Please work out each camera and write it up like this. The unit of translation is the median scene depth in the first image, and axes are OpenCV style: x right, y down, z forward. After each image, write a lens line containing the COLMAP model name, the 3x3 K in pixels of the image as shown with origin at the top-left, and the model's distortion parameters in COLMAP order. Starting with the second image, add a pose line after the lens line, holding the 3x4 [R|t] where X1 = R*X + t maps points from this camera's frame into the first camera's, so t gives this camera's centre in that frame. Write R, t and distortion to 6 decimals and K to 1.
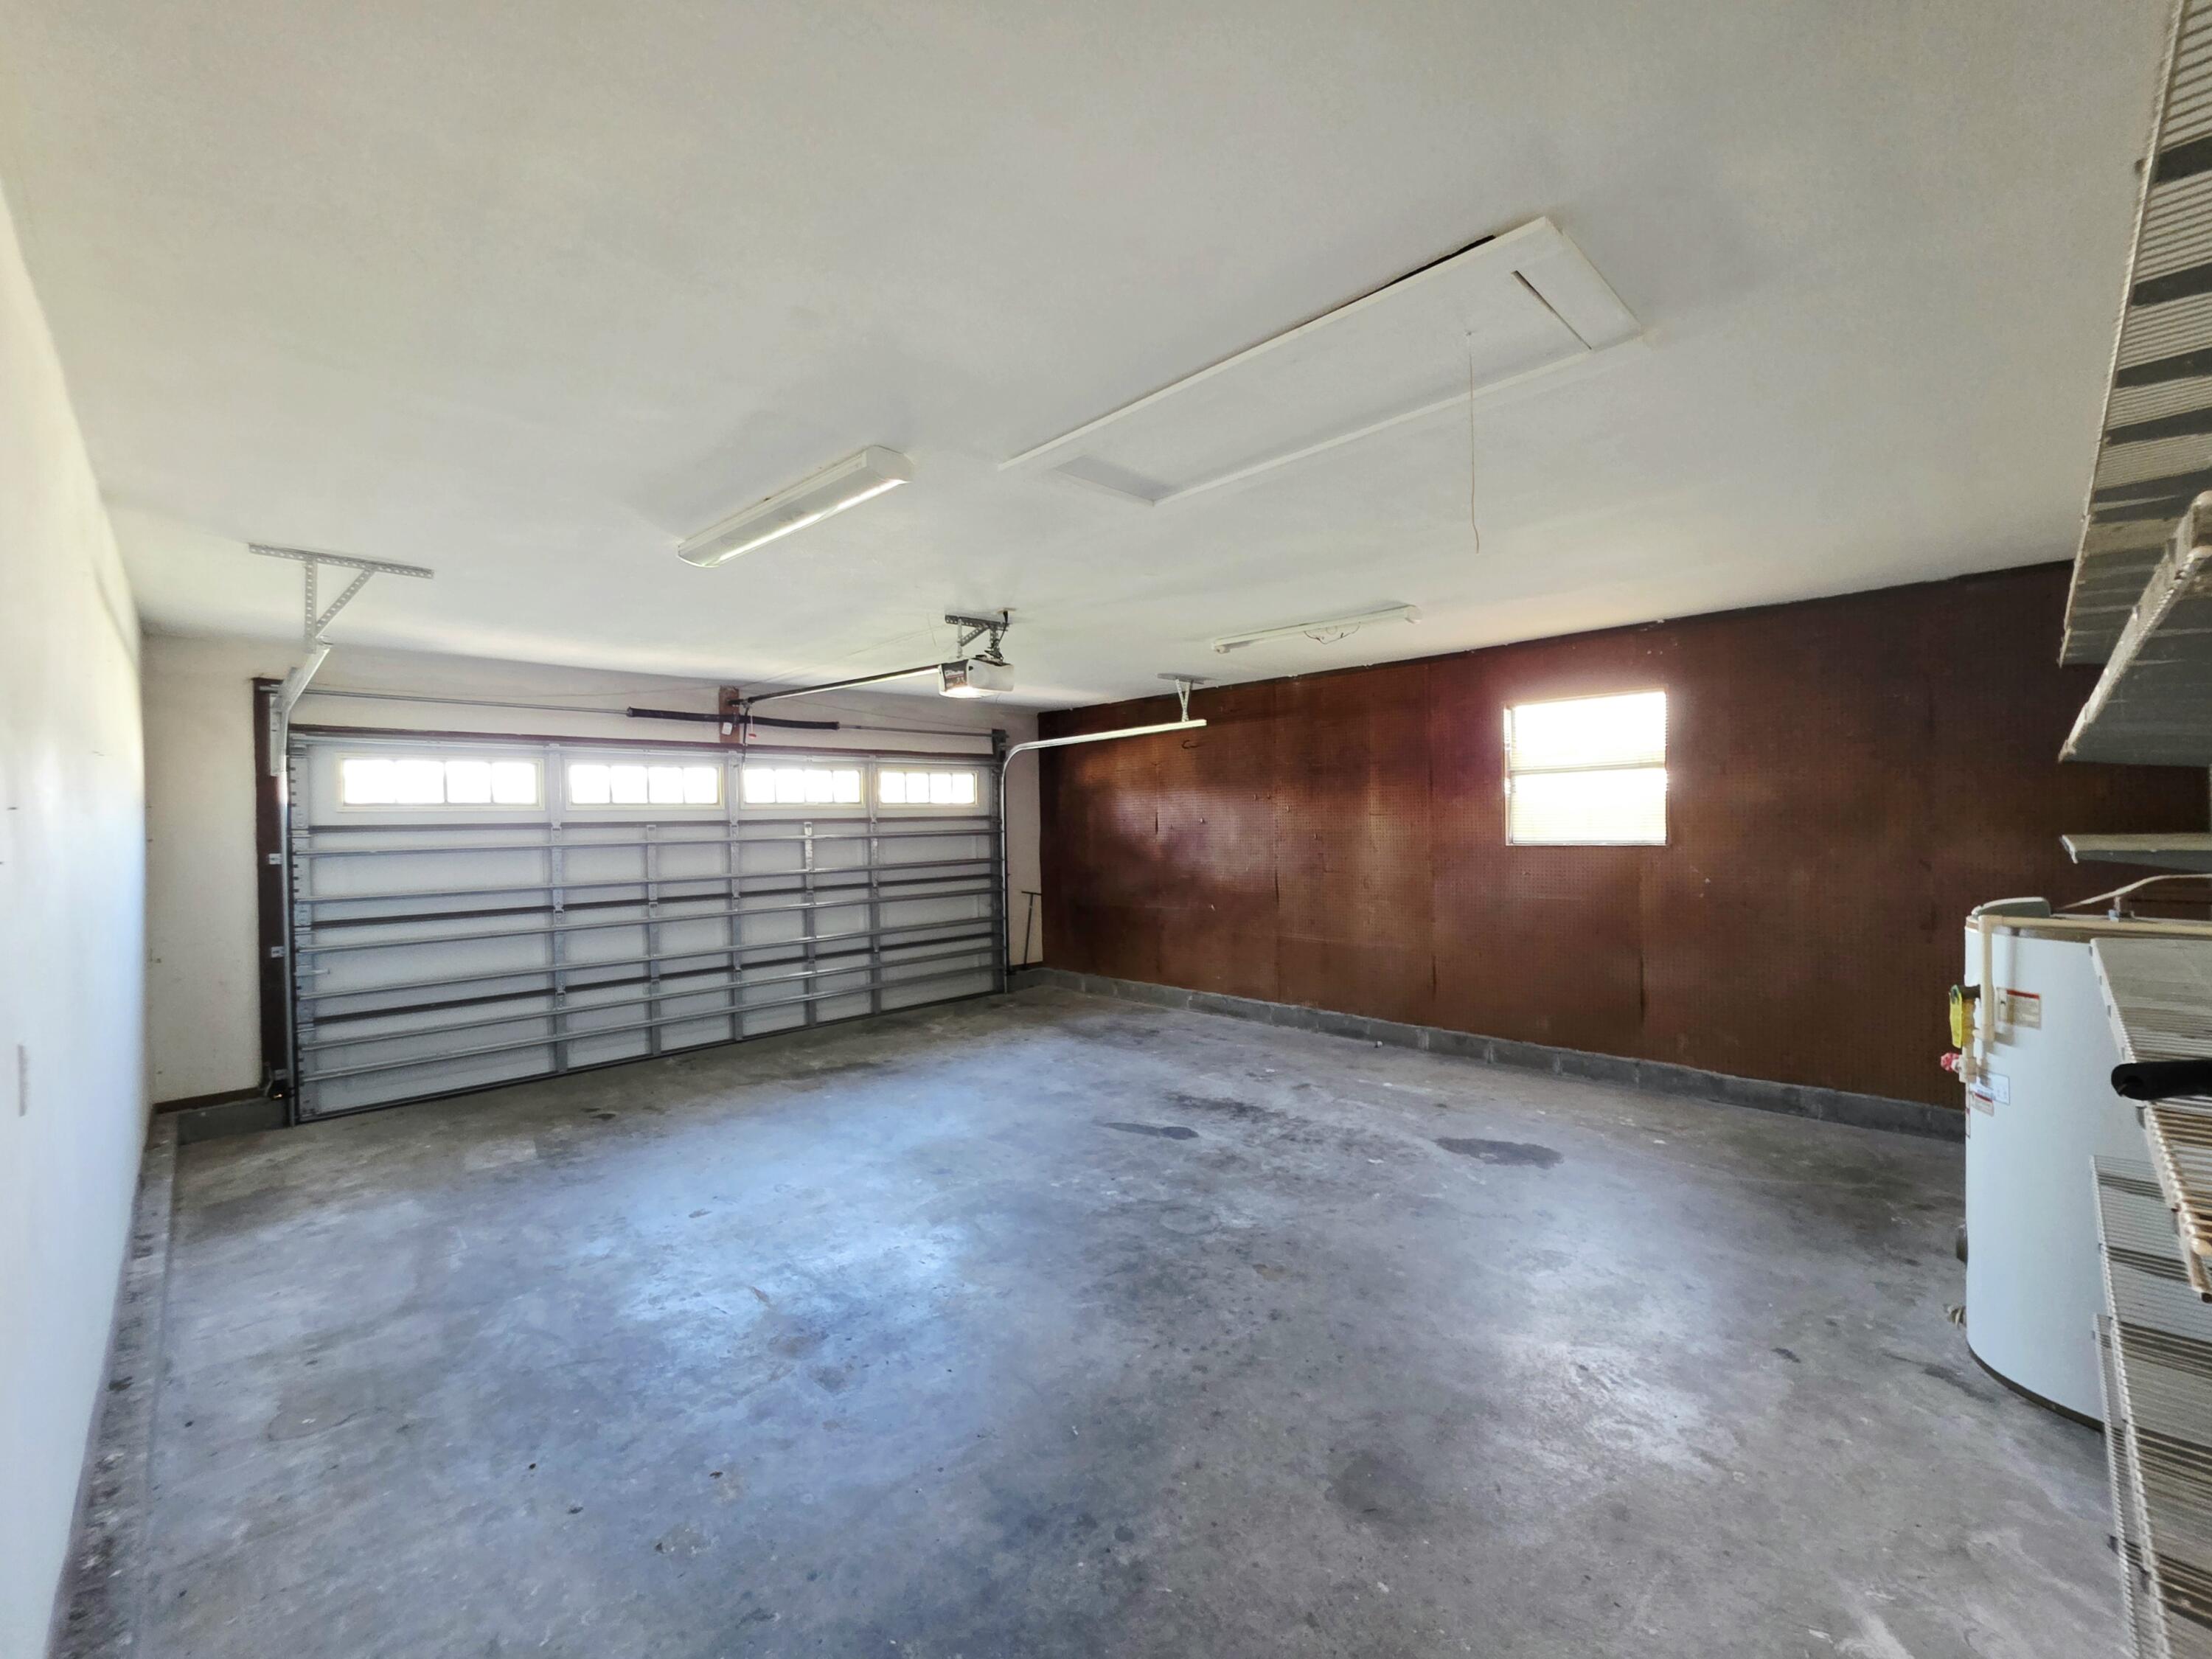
lens RADIAL K [[937.3, 0, 1115.8], [0, 937.3, 826.2], [0, 0, 1]] dist [0.000651, 0.000437]
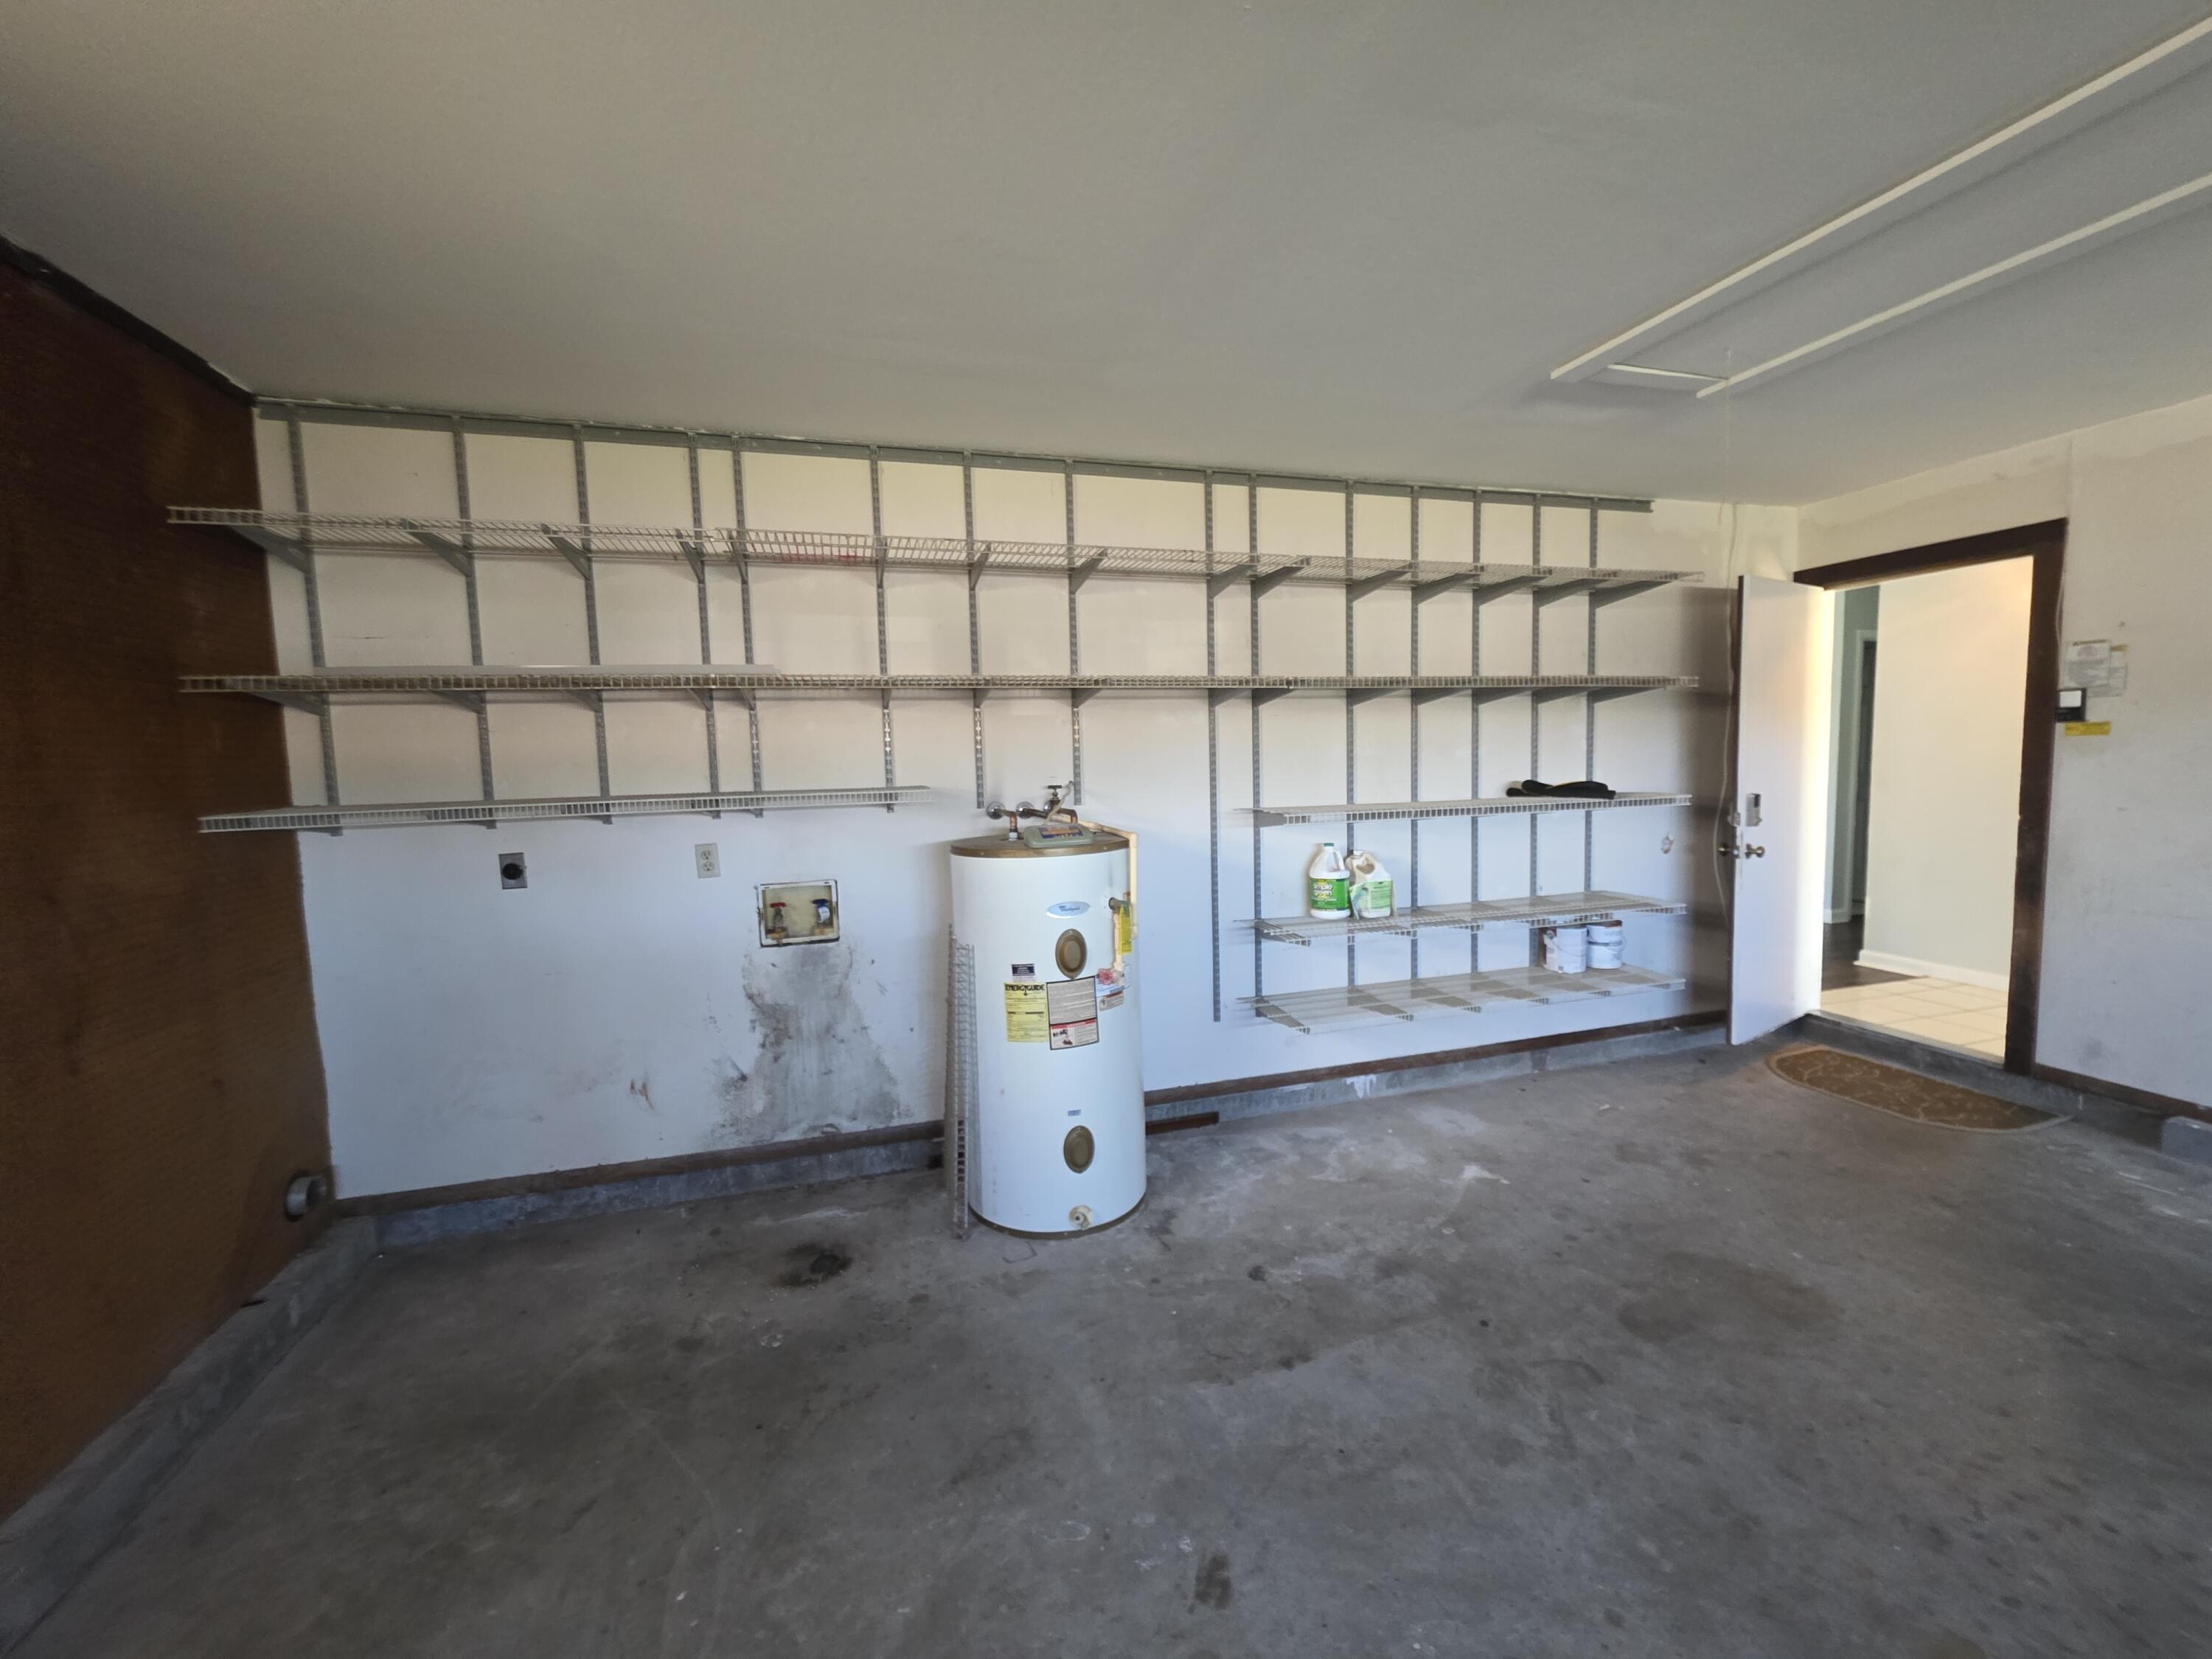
lens RADIAL K [[886.7, 0, 1106.0], [0, 886.7, 829.5], [0, 0, 1]] dist [-0.000499, 0.000321]
pose [[-0.875724, 0.001282, 0.482811, 0.215456], [0.046870, 0.995499, 0.082370, -0.000853], [-0.480532, 0.094763, -0.871842, 1.021500]]
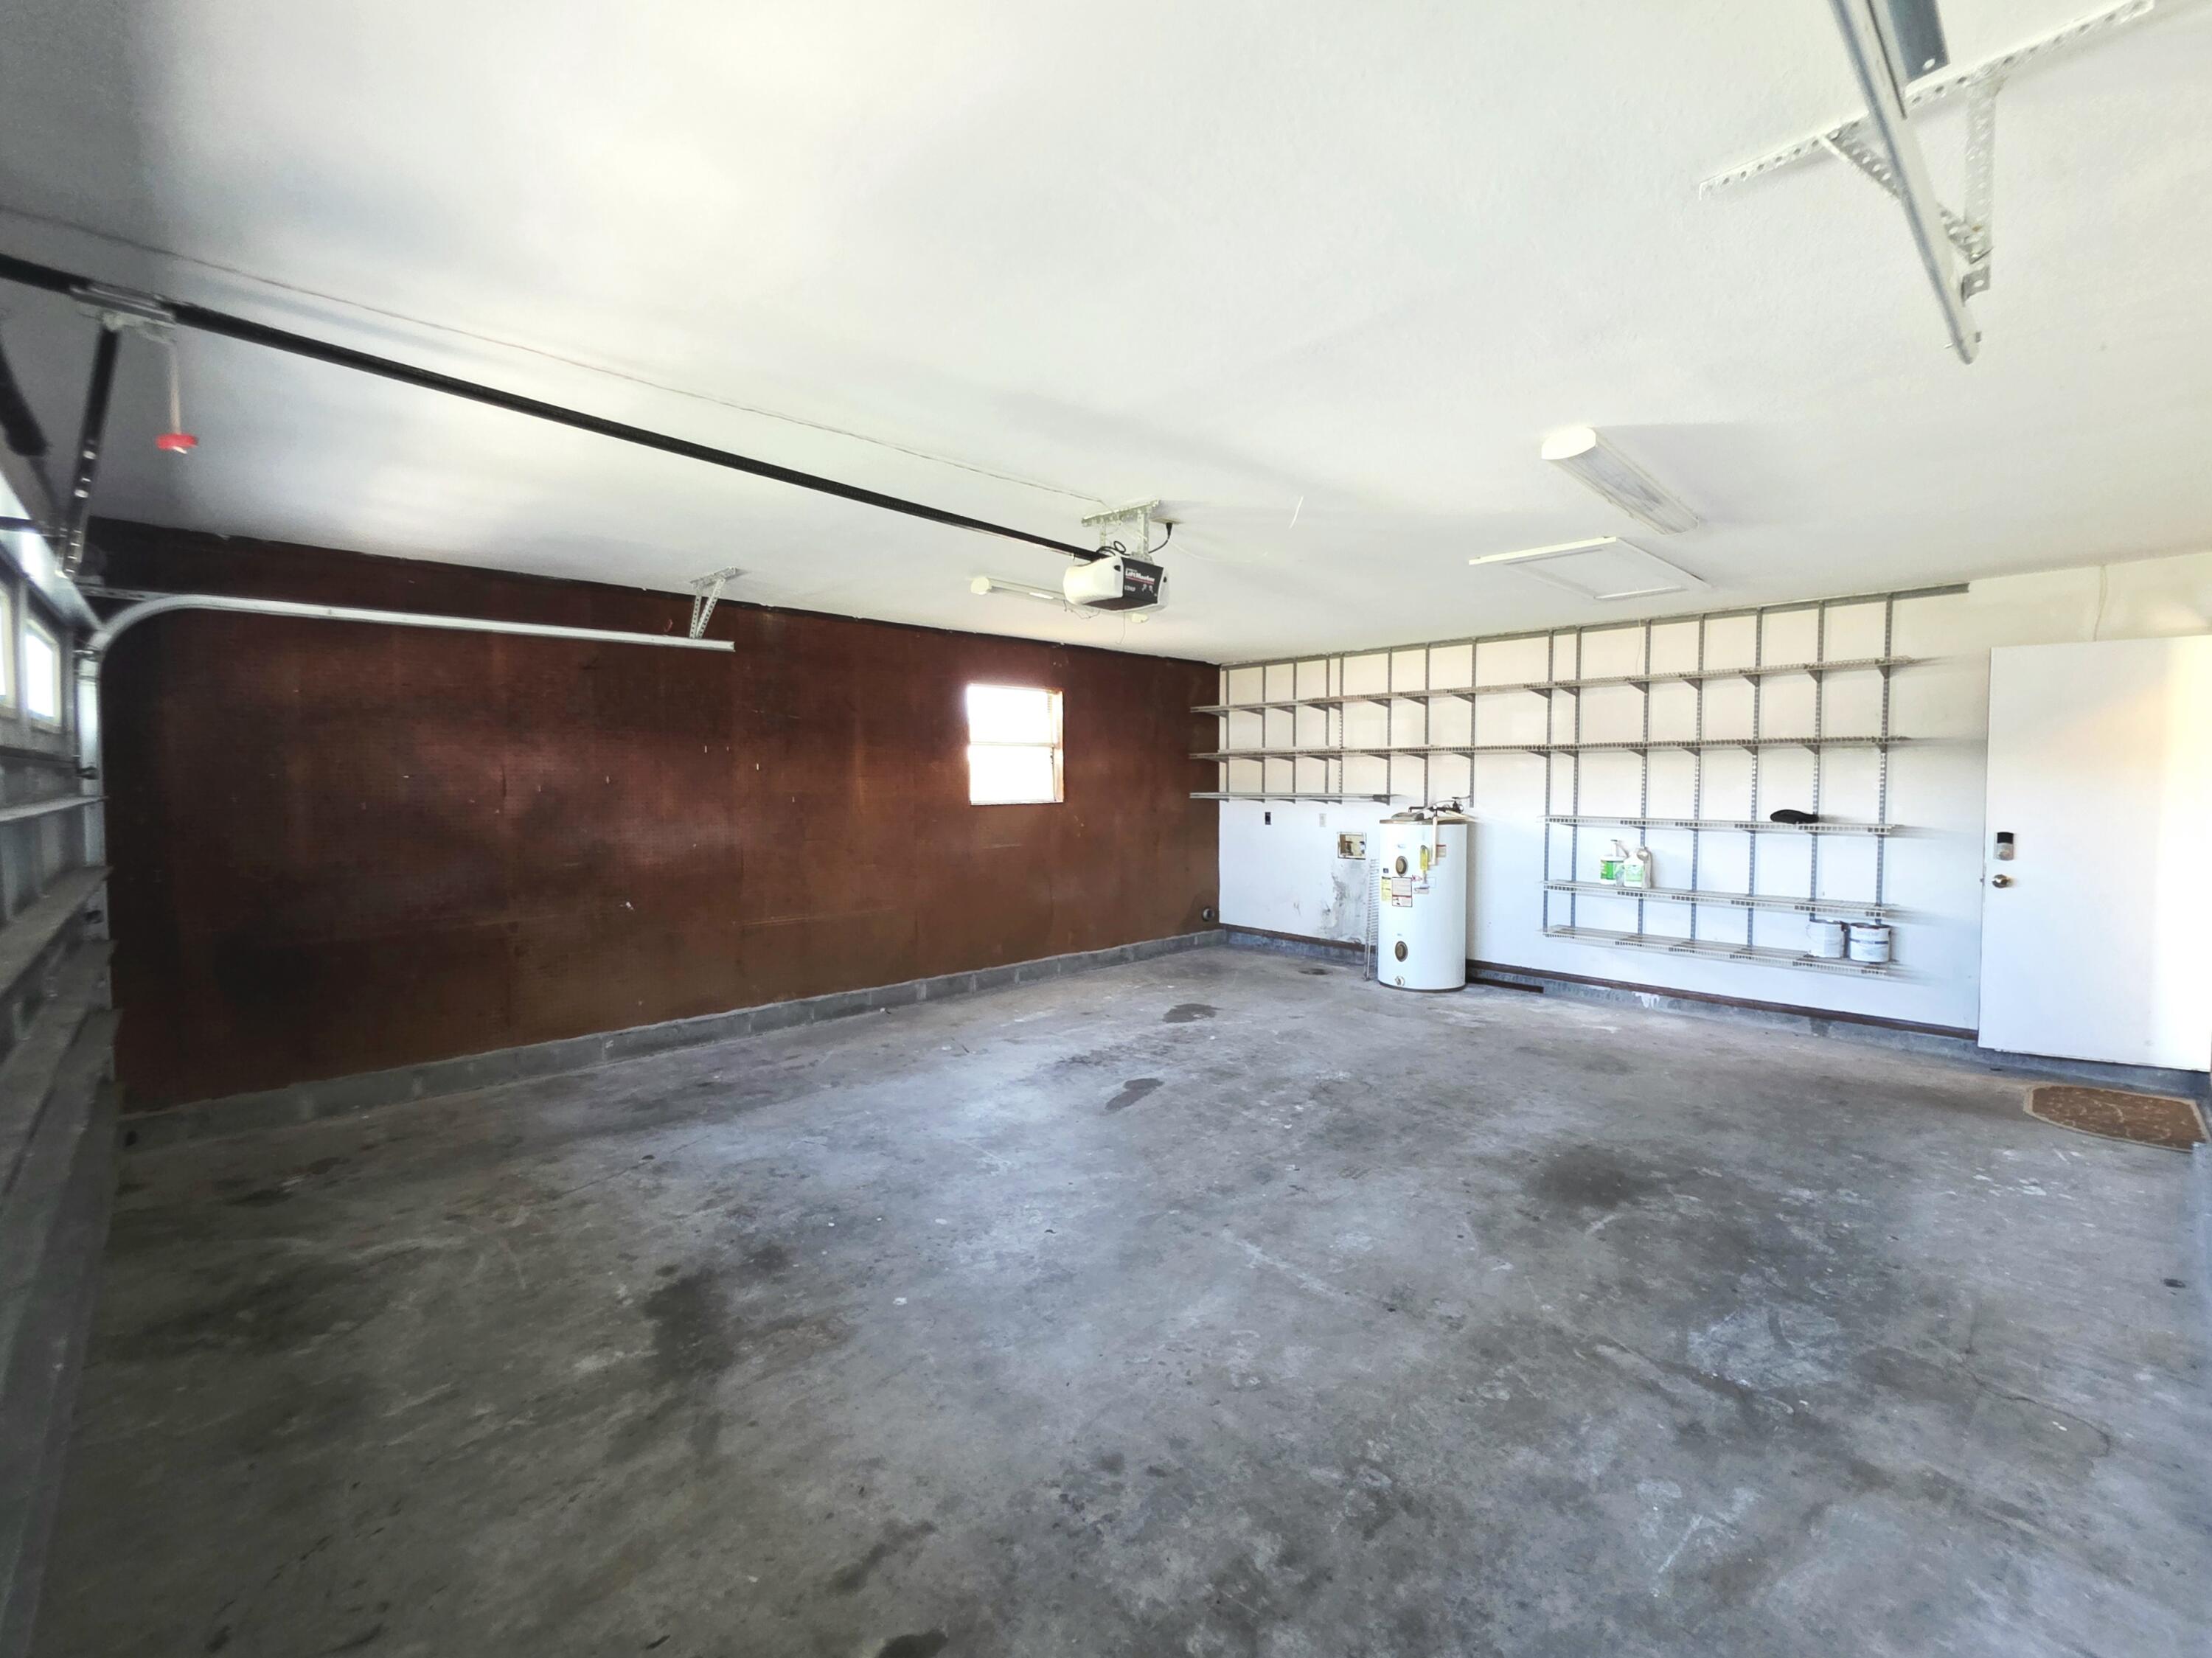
lens RADIAL K [[937.2, 0, 1115.8], [0, 937.2, 825.7], [0, 0, 1]] dist [0.000651, 0.000437]
pose [[0.014247, -0.029127, 0.999474, -0.893570], [0.008572, 0.999542, 0.029006, 0.016344], [-0.999862, 0.008154, 0.014491, 0.960553]]
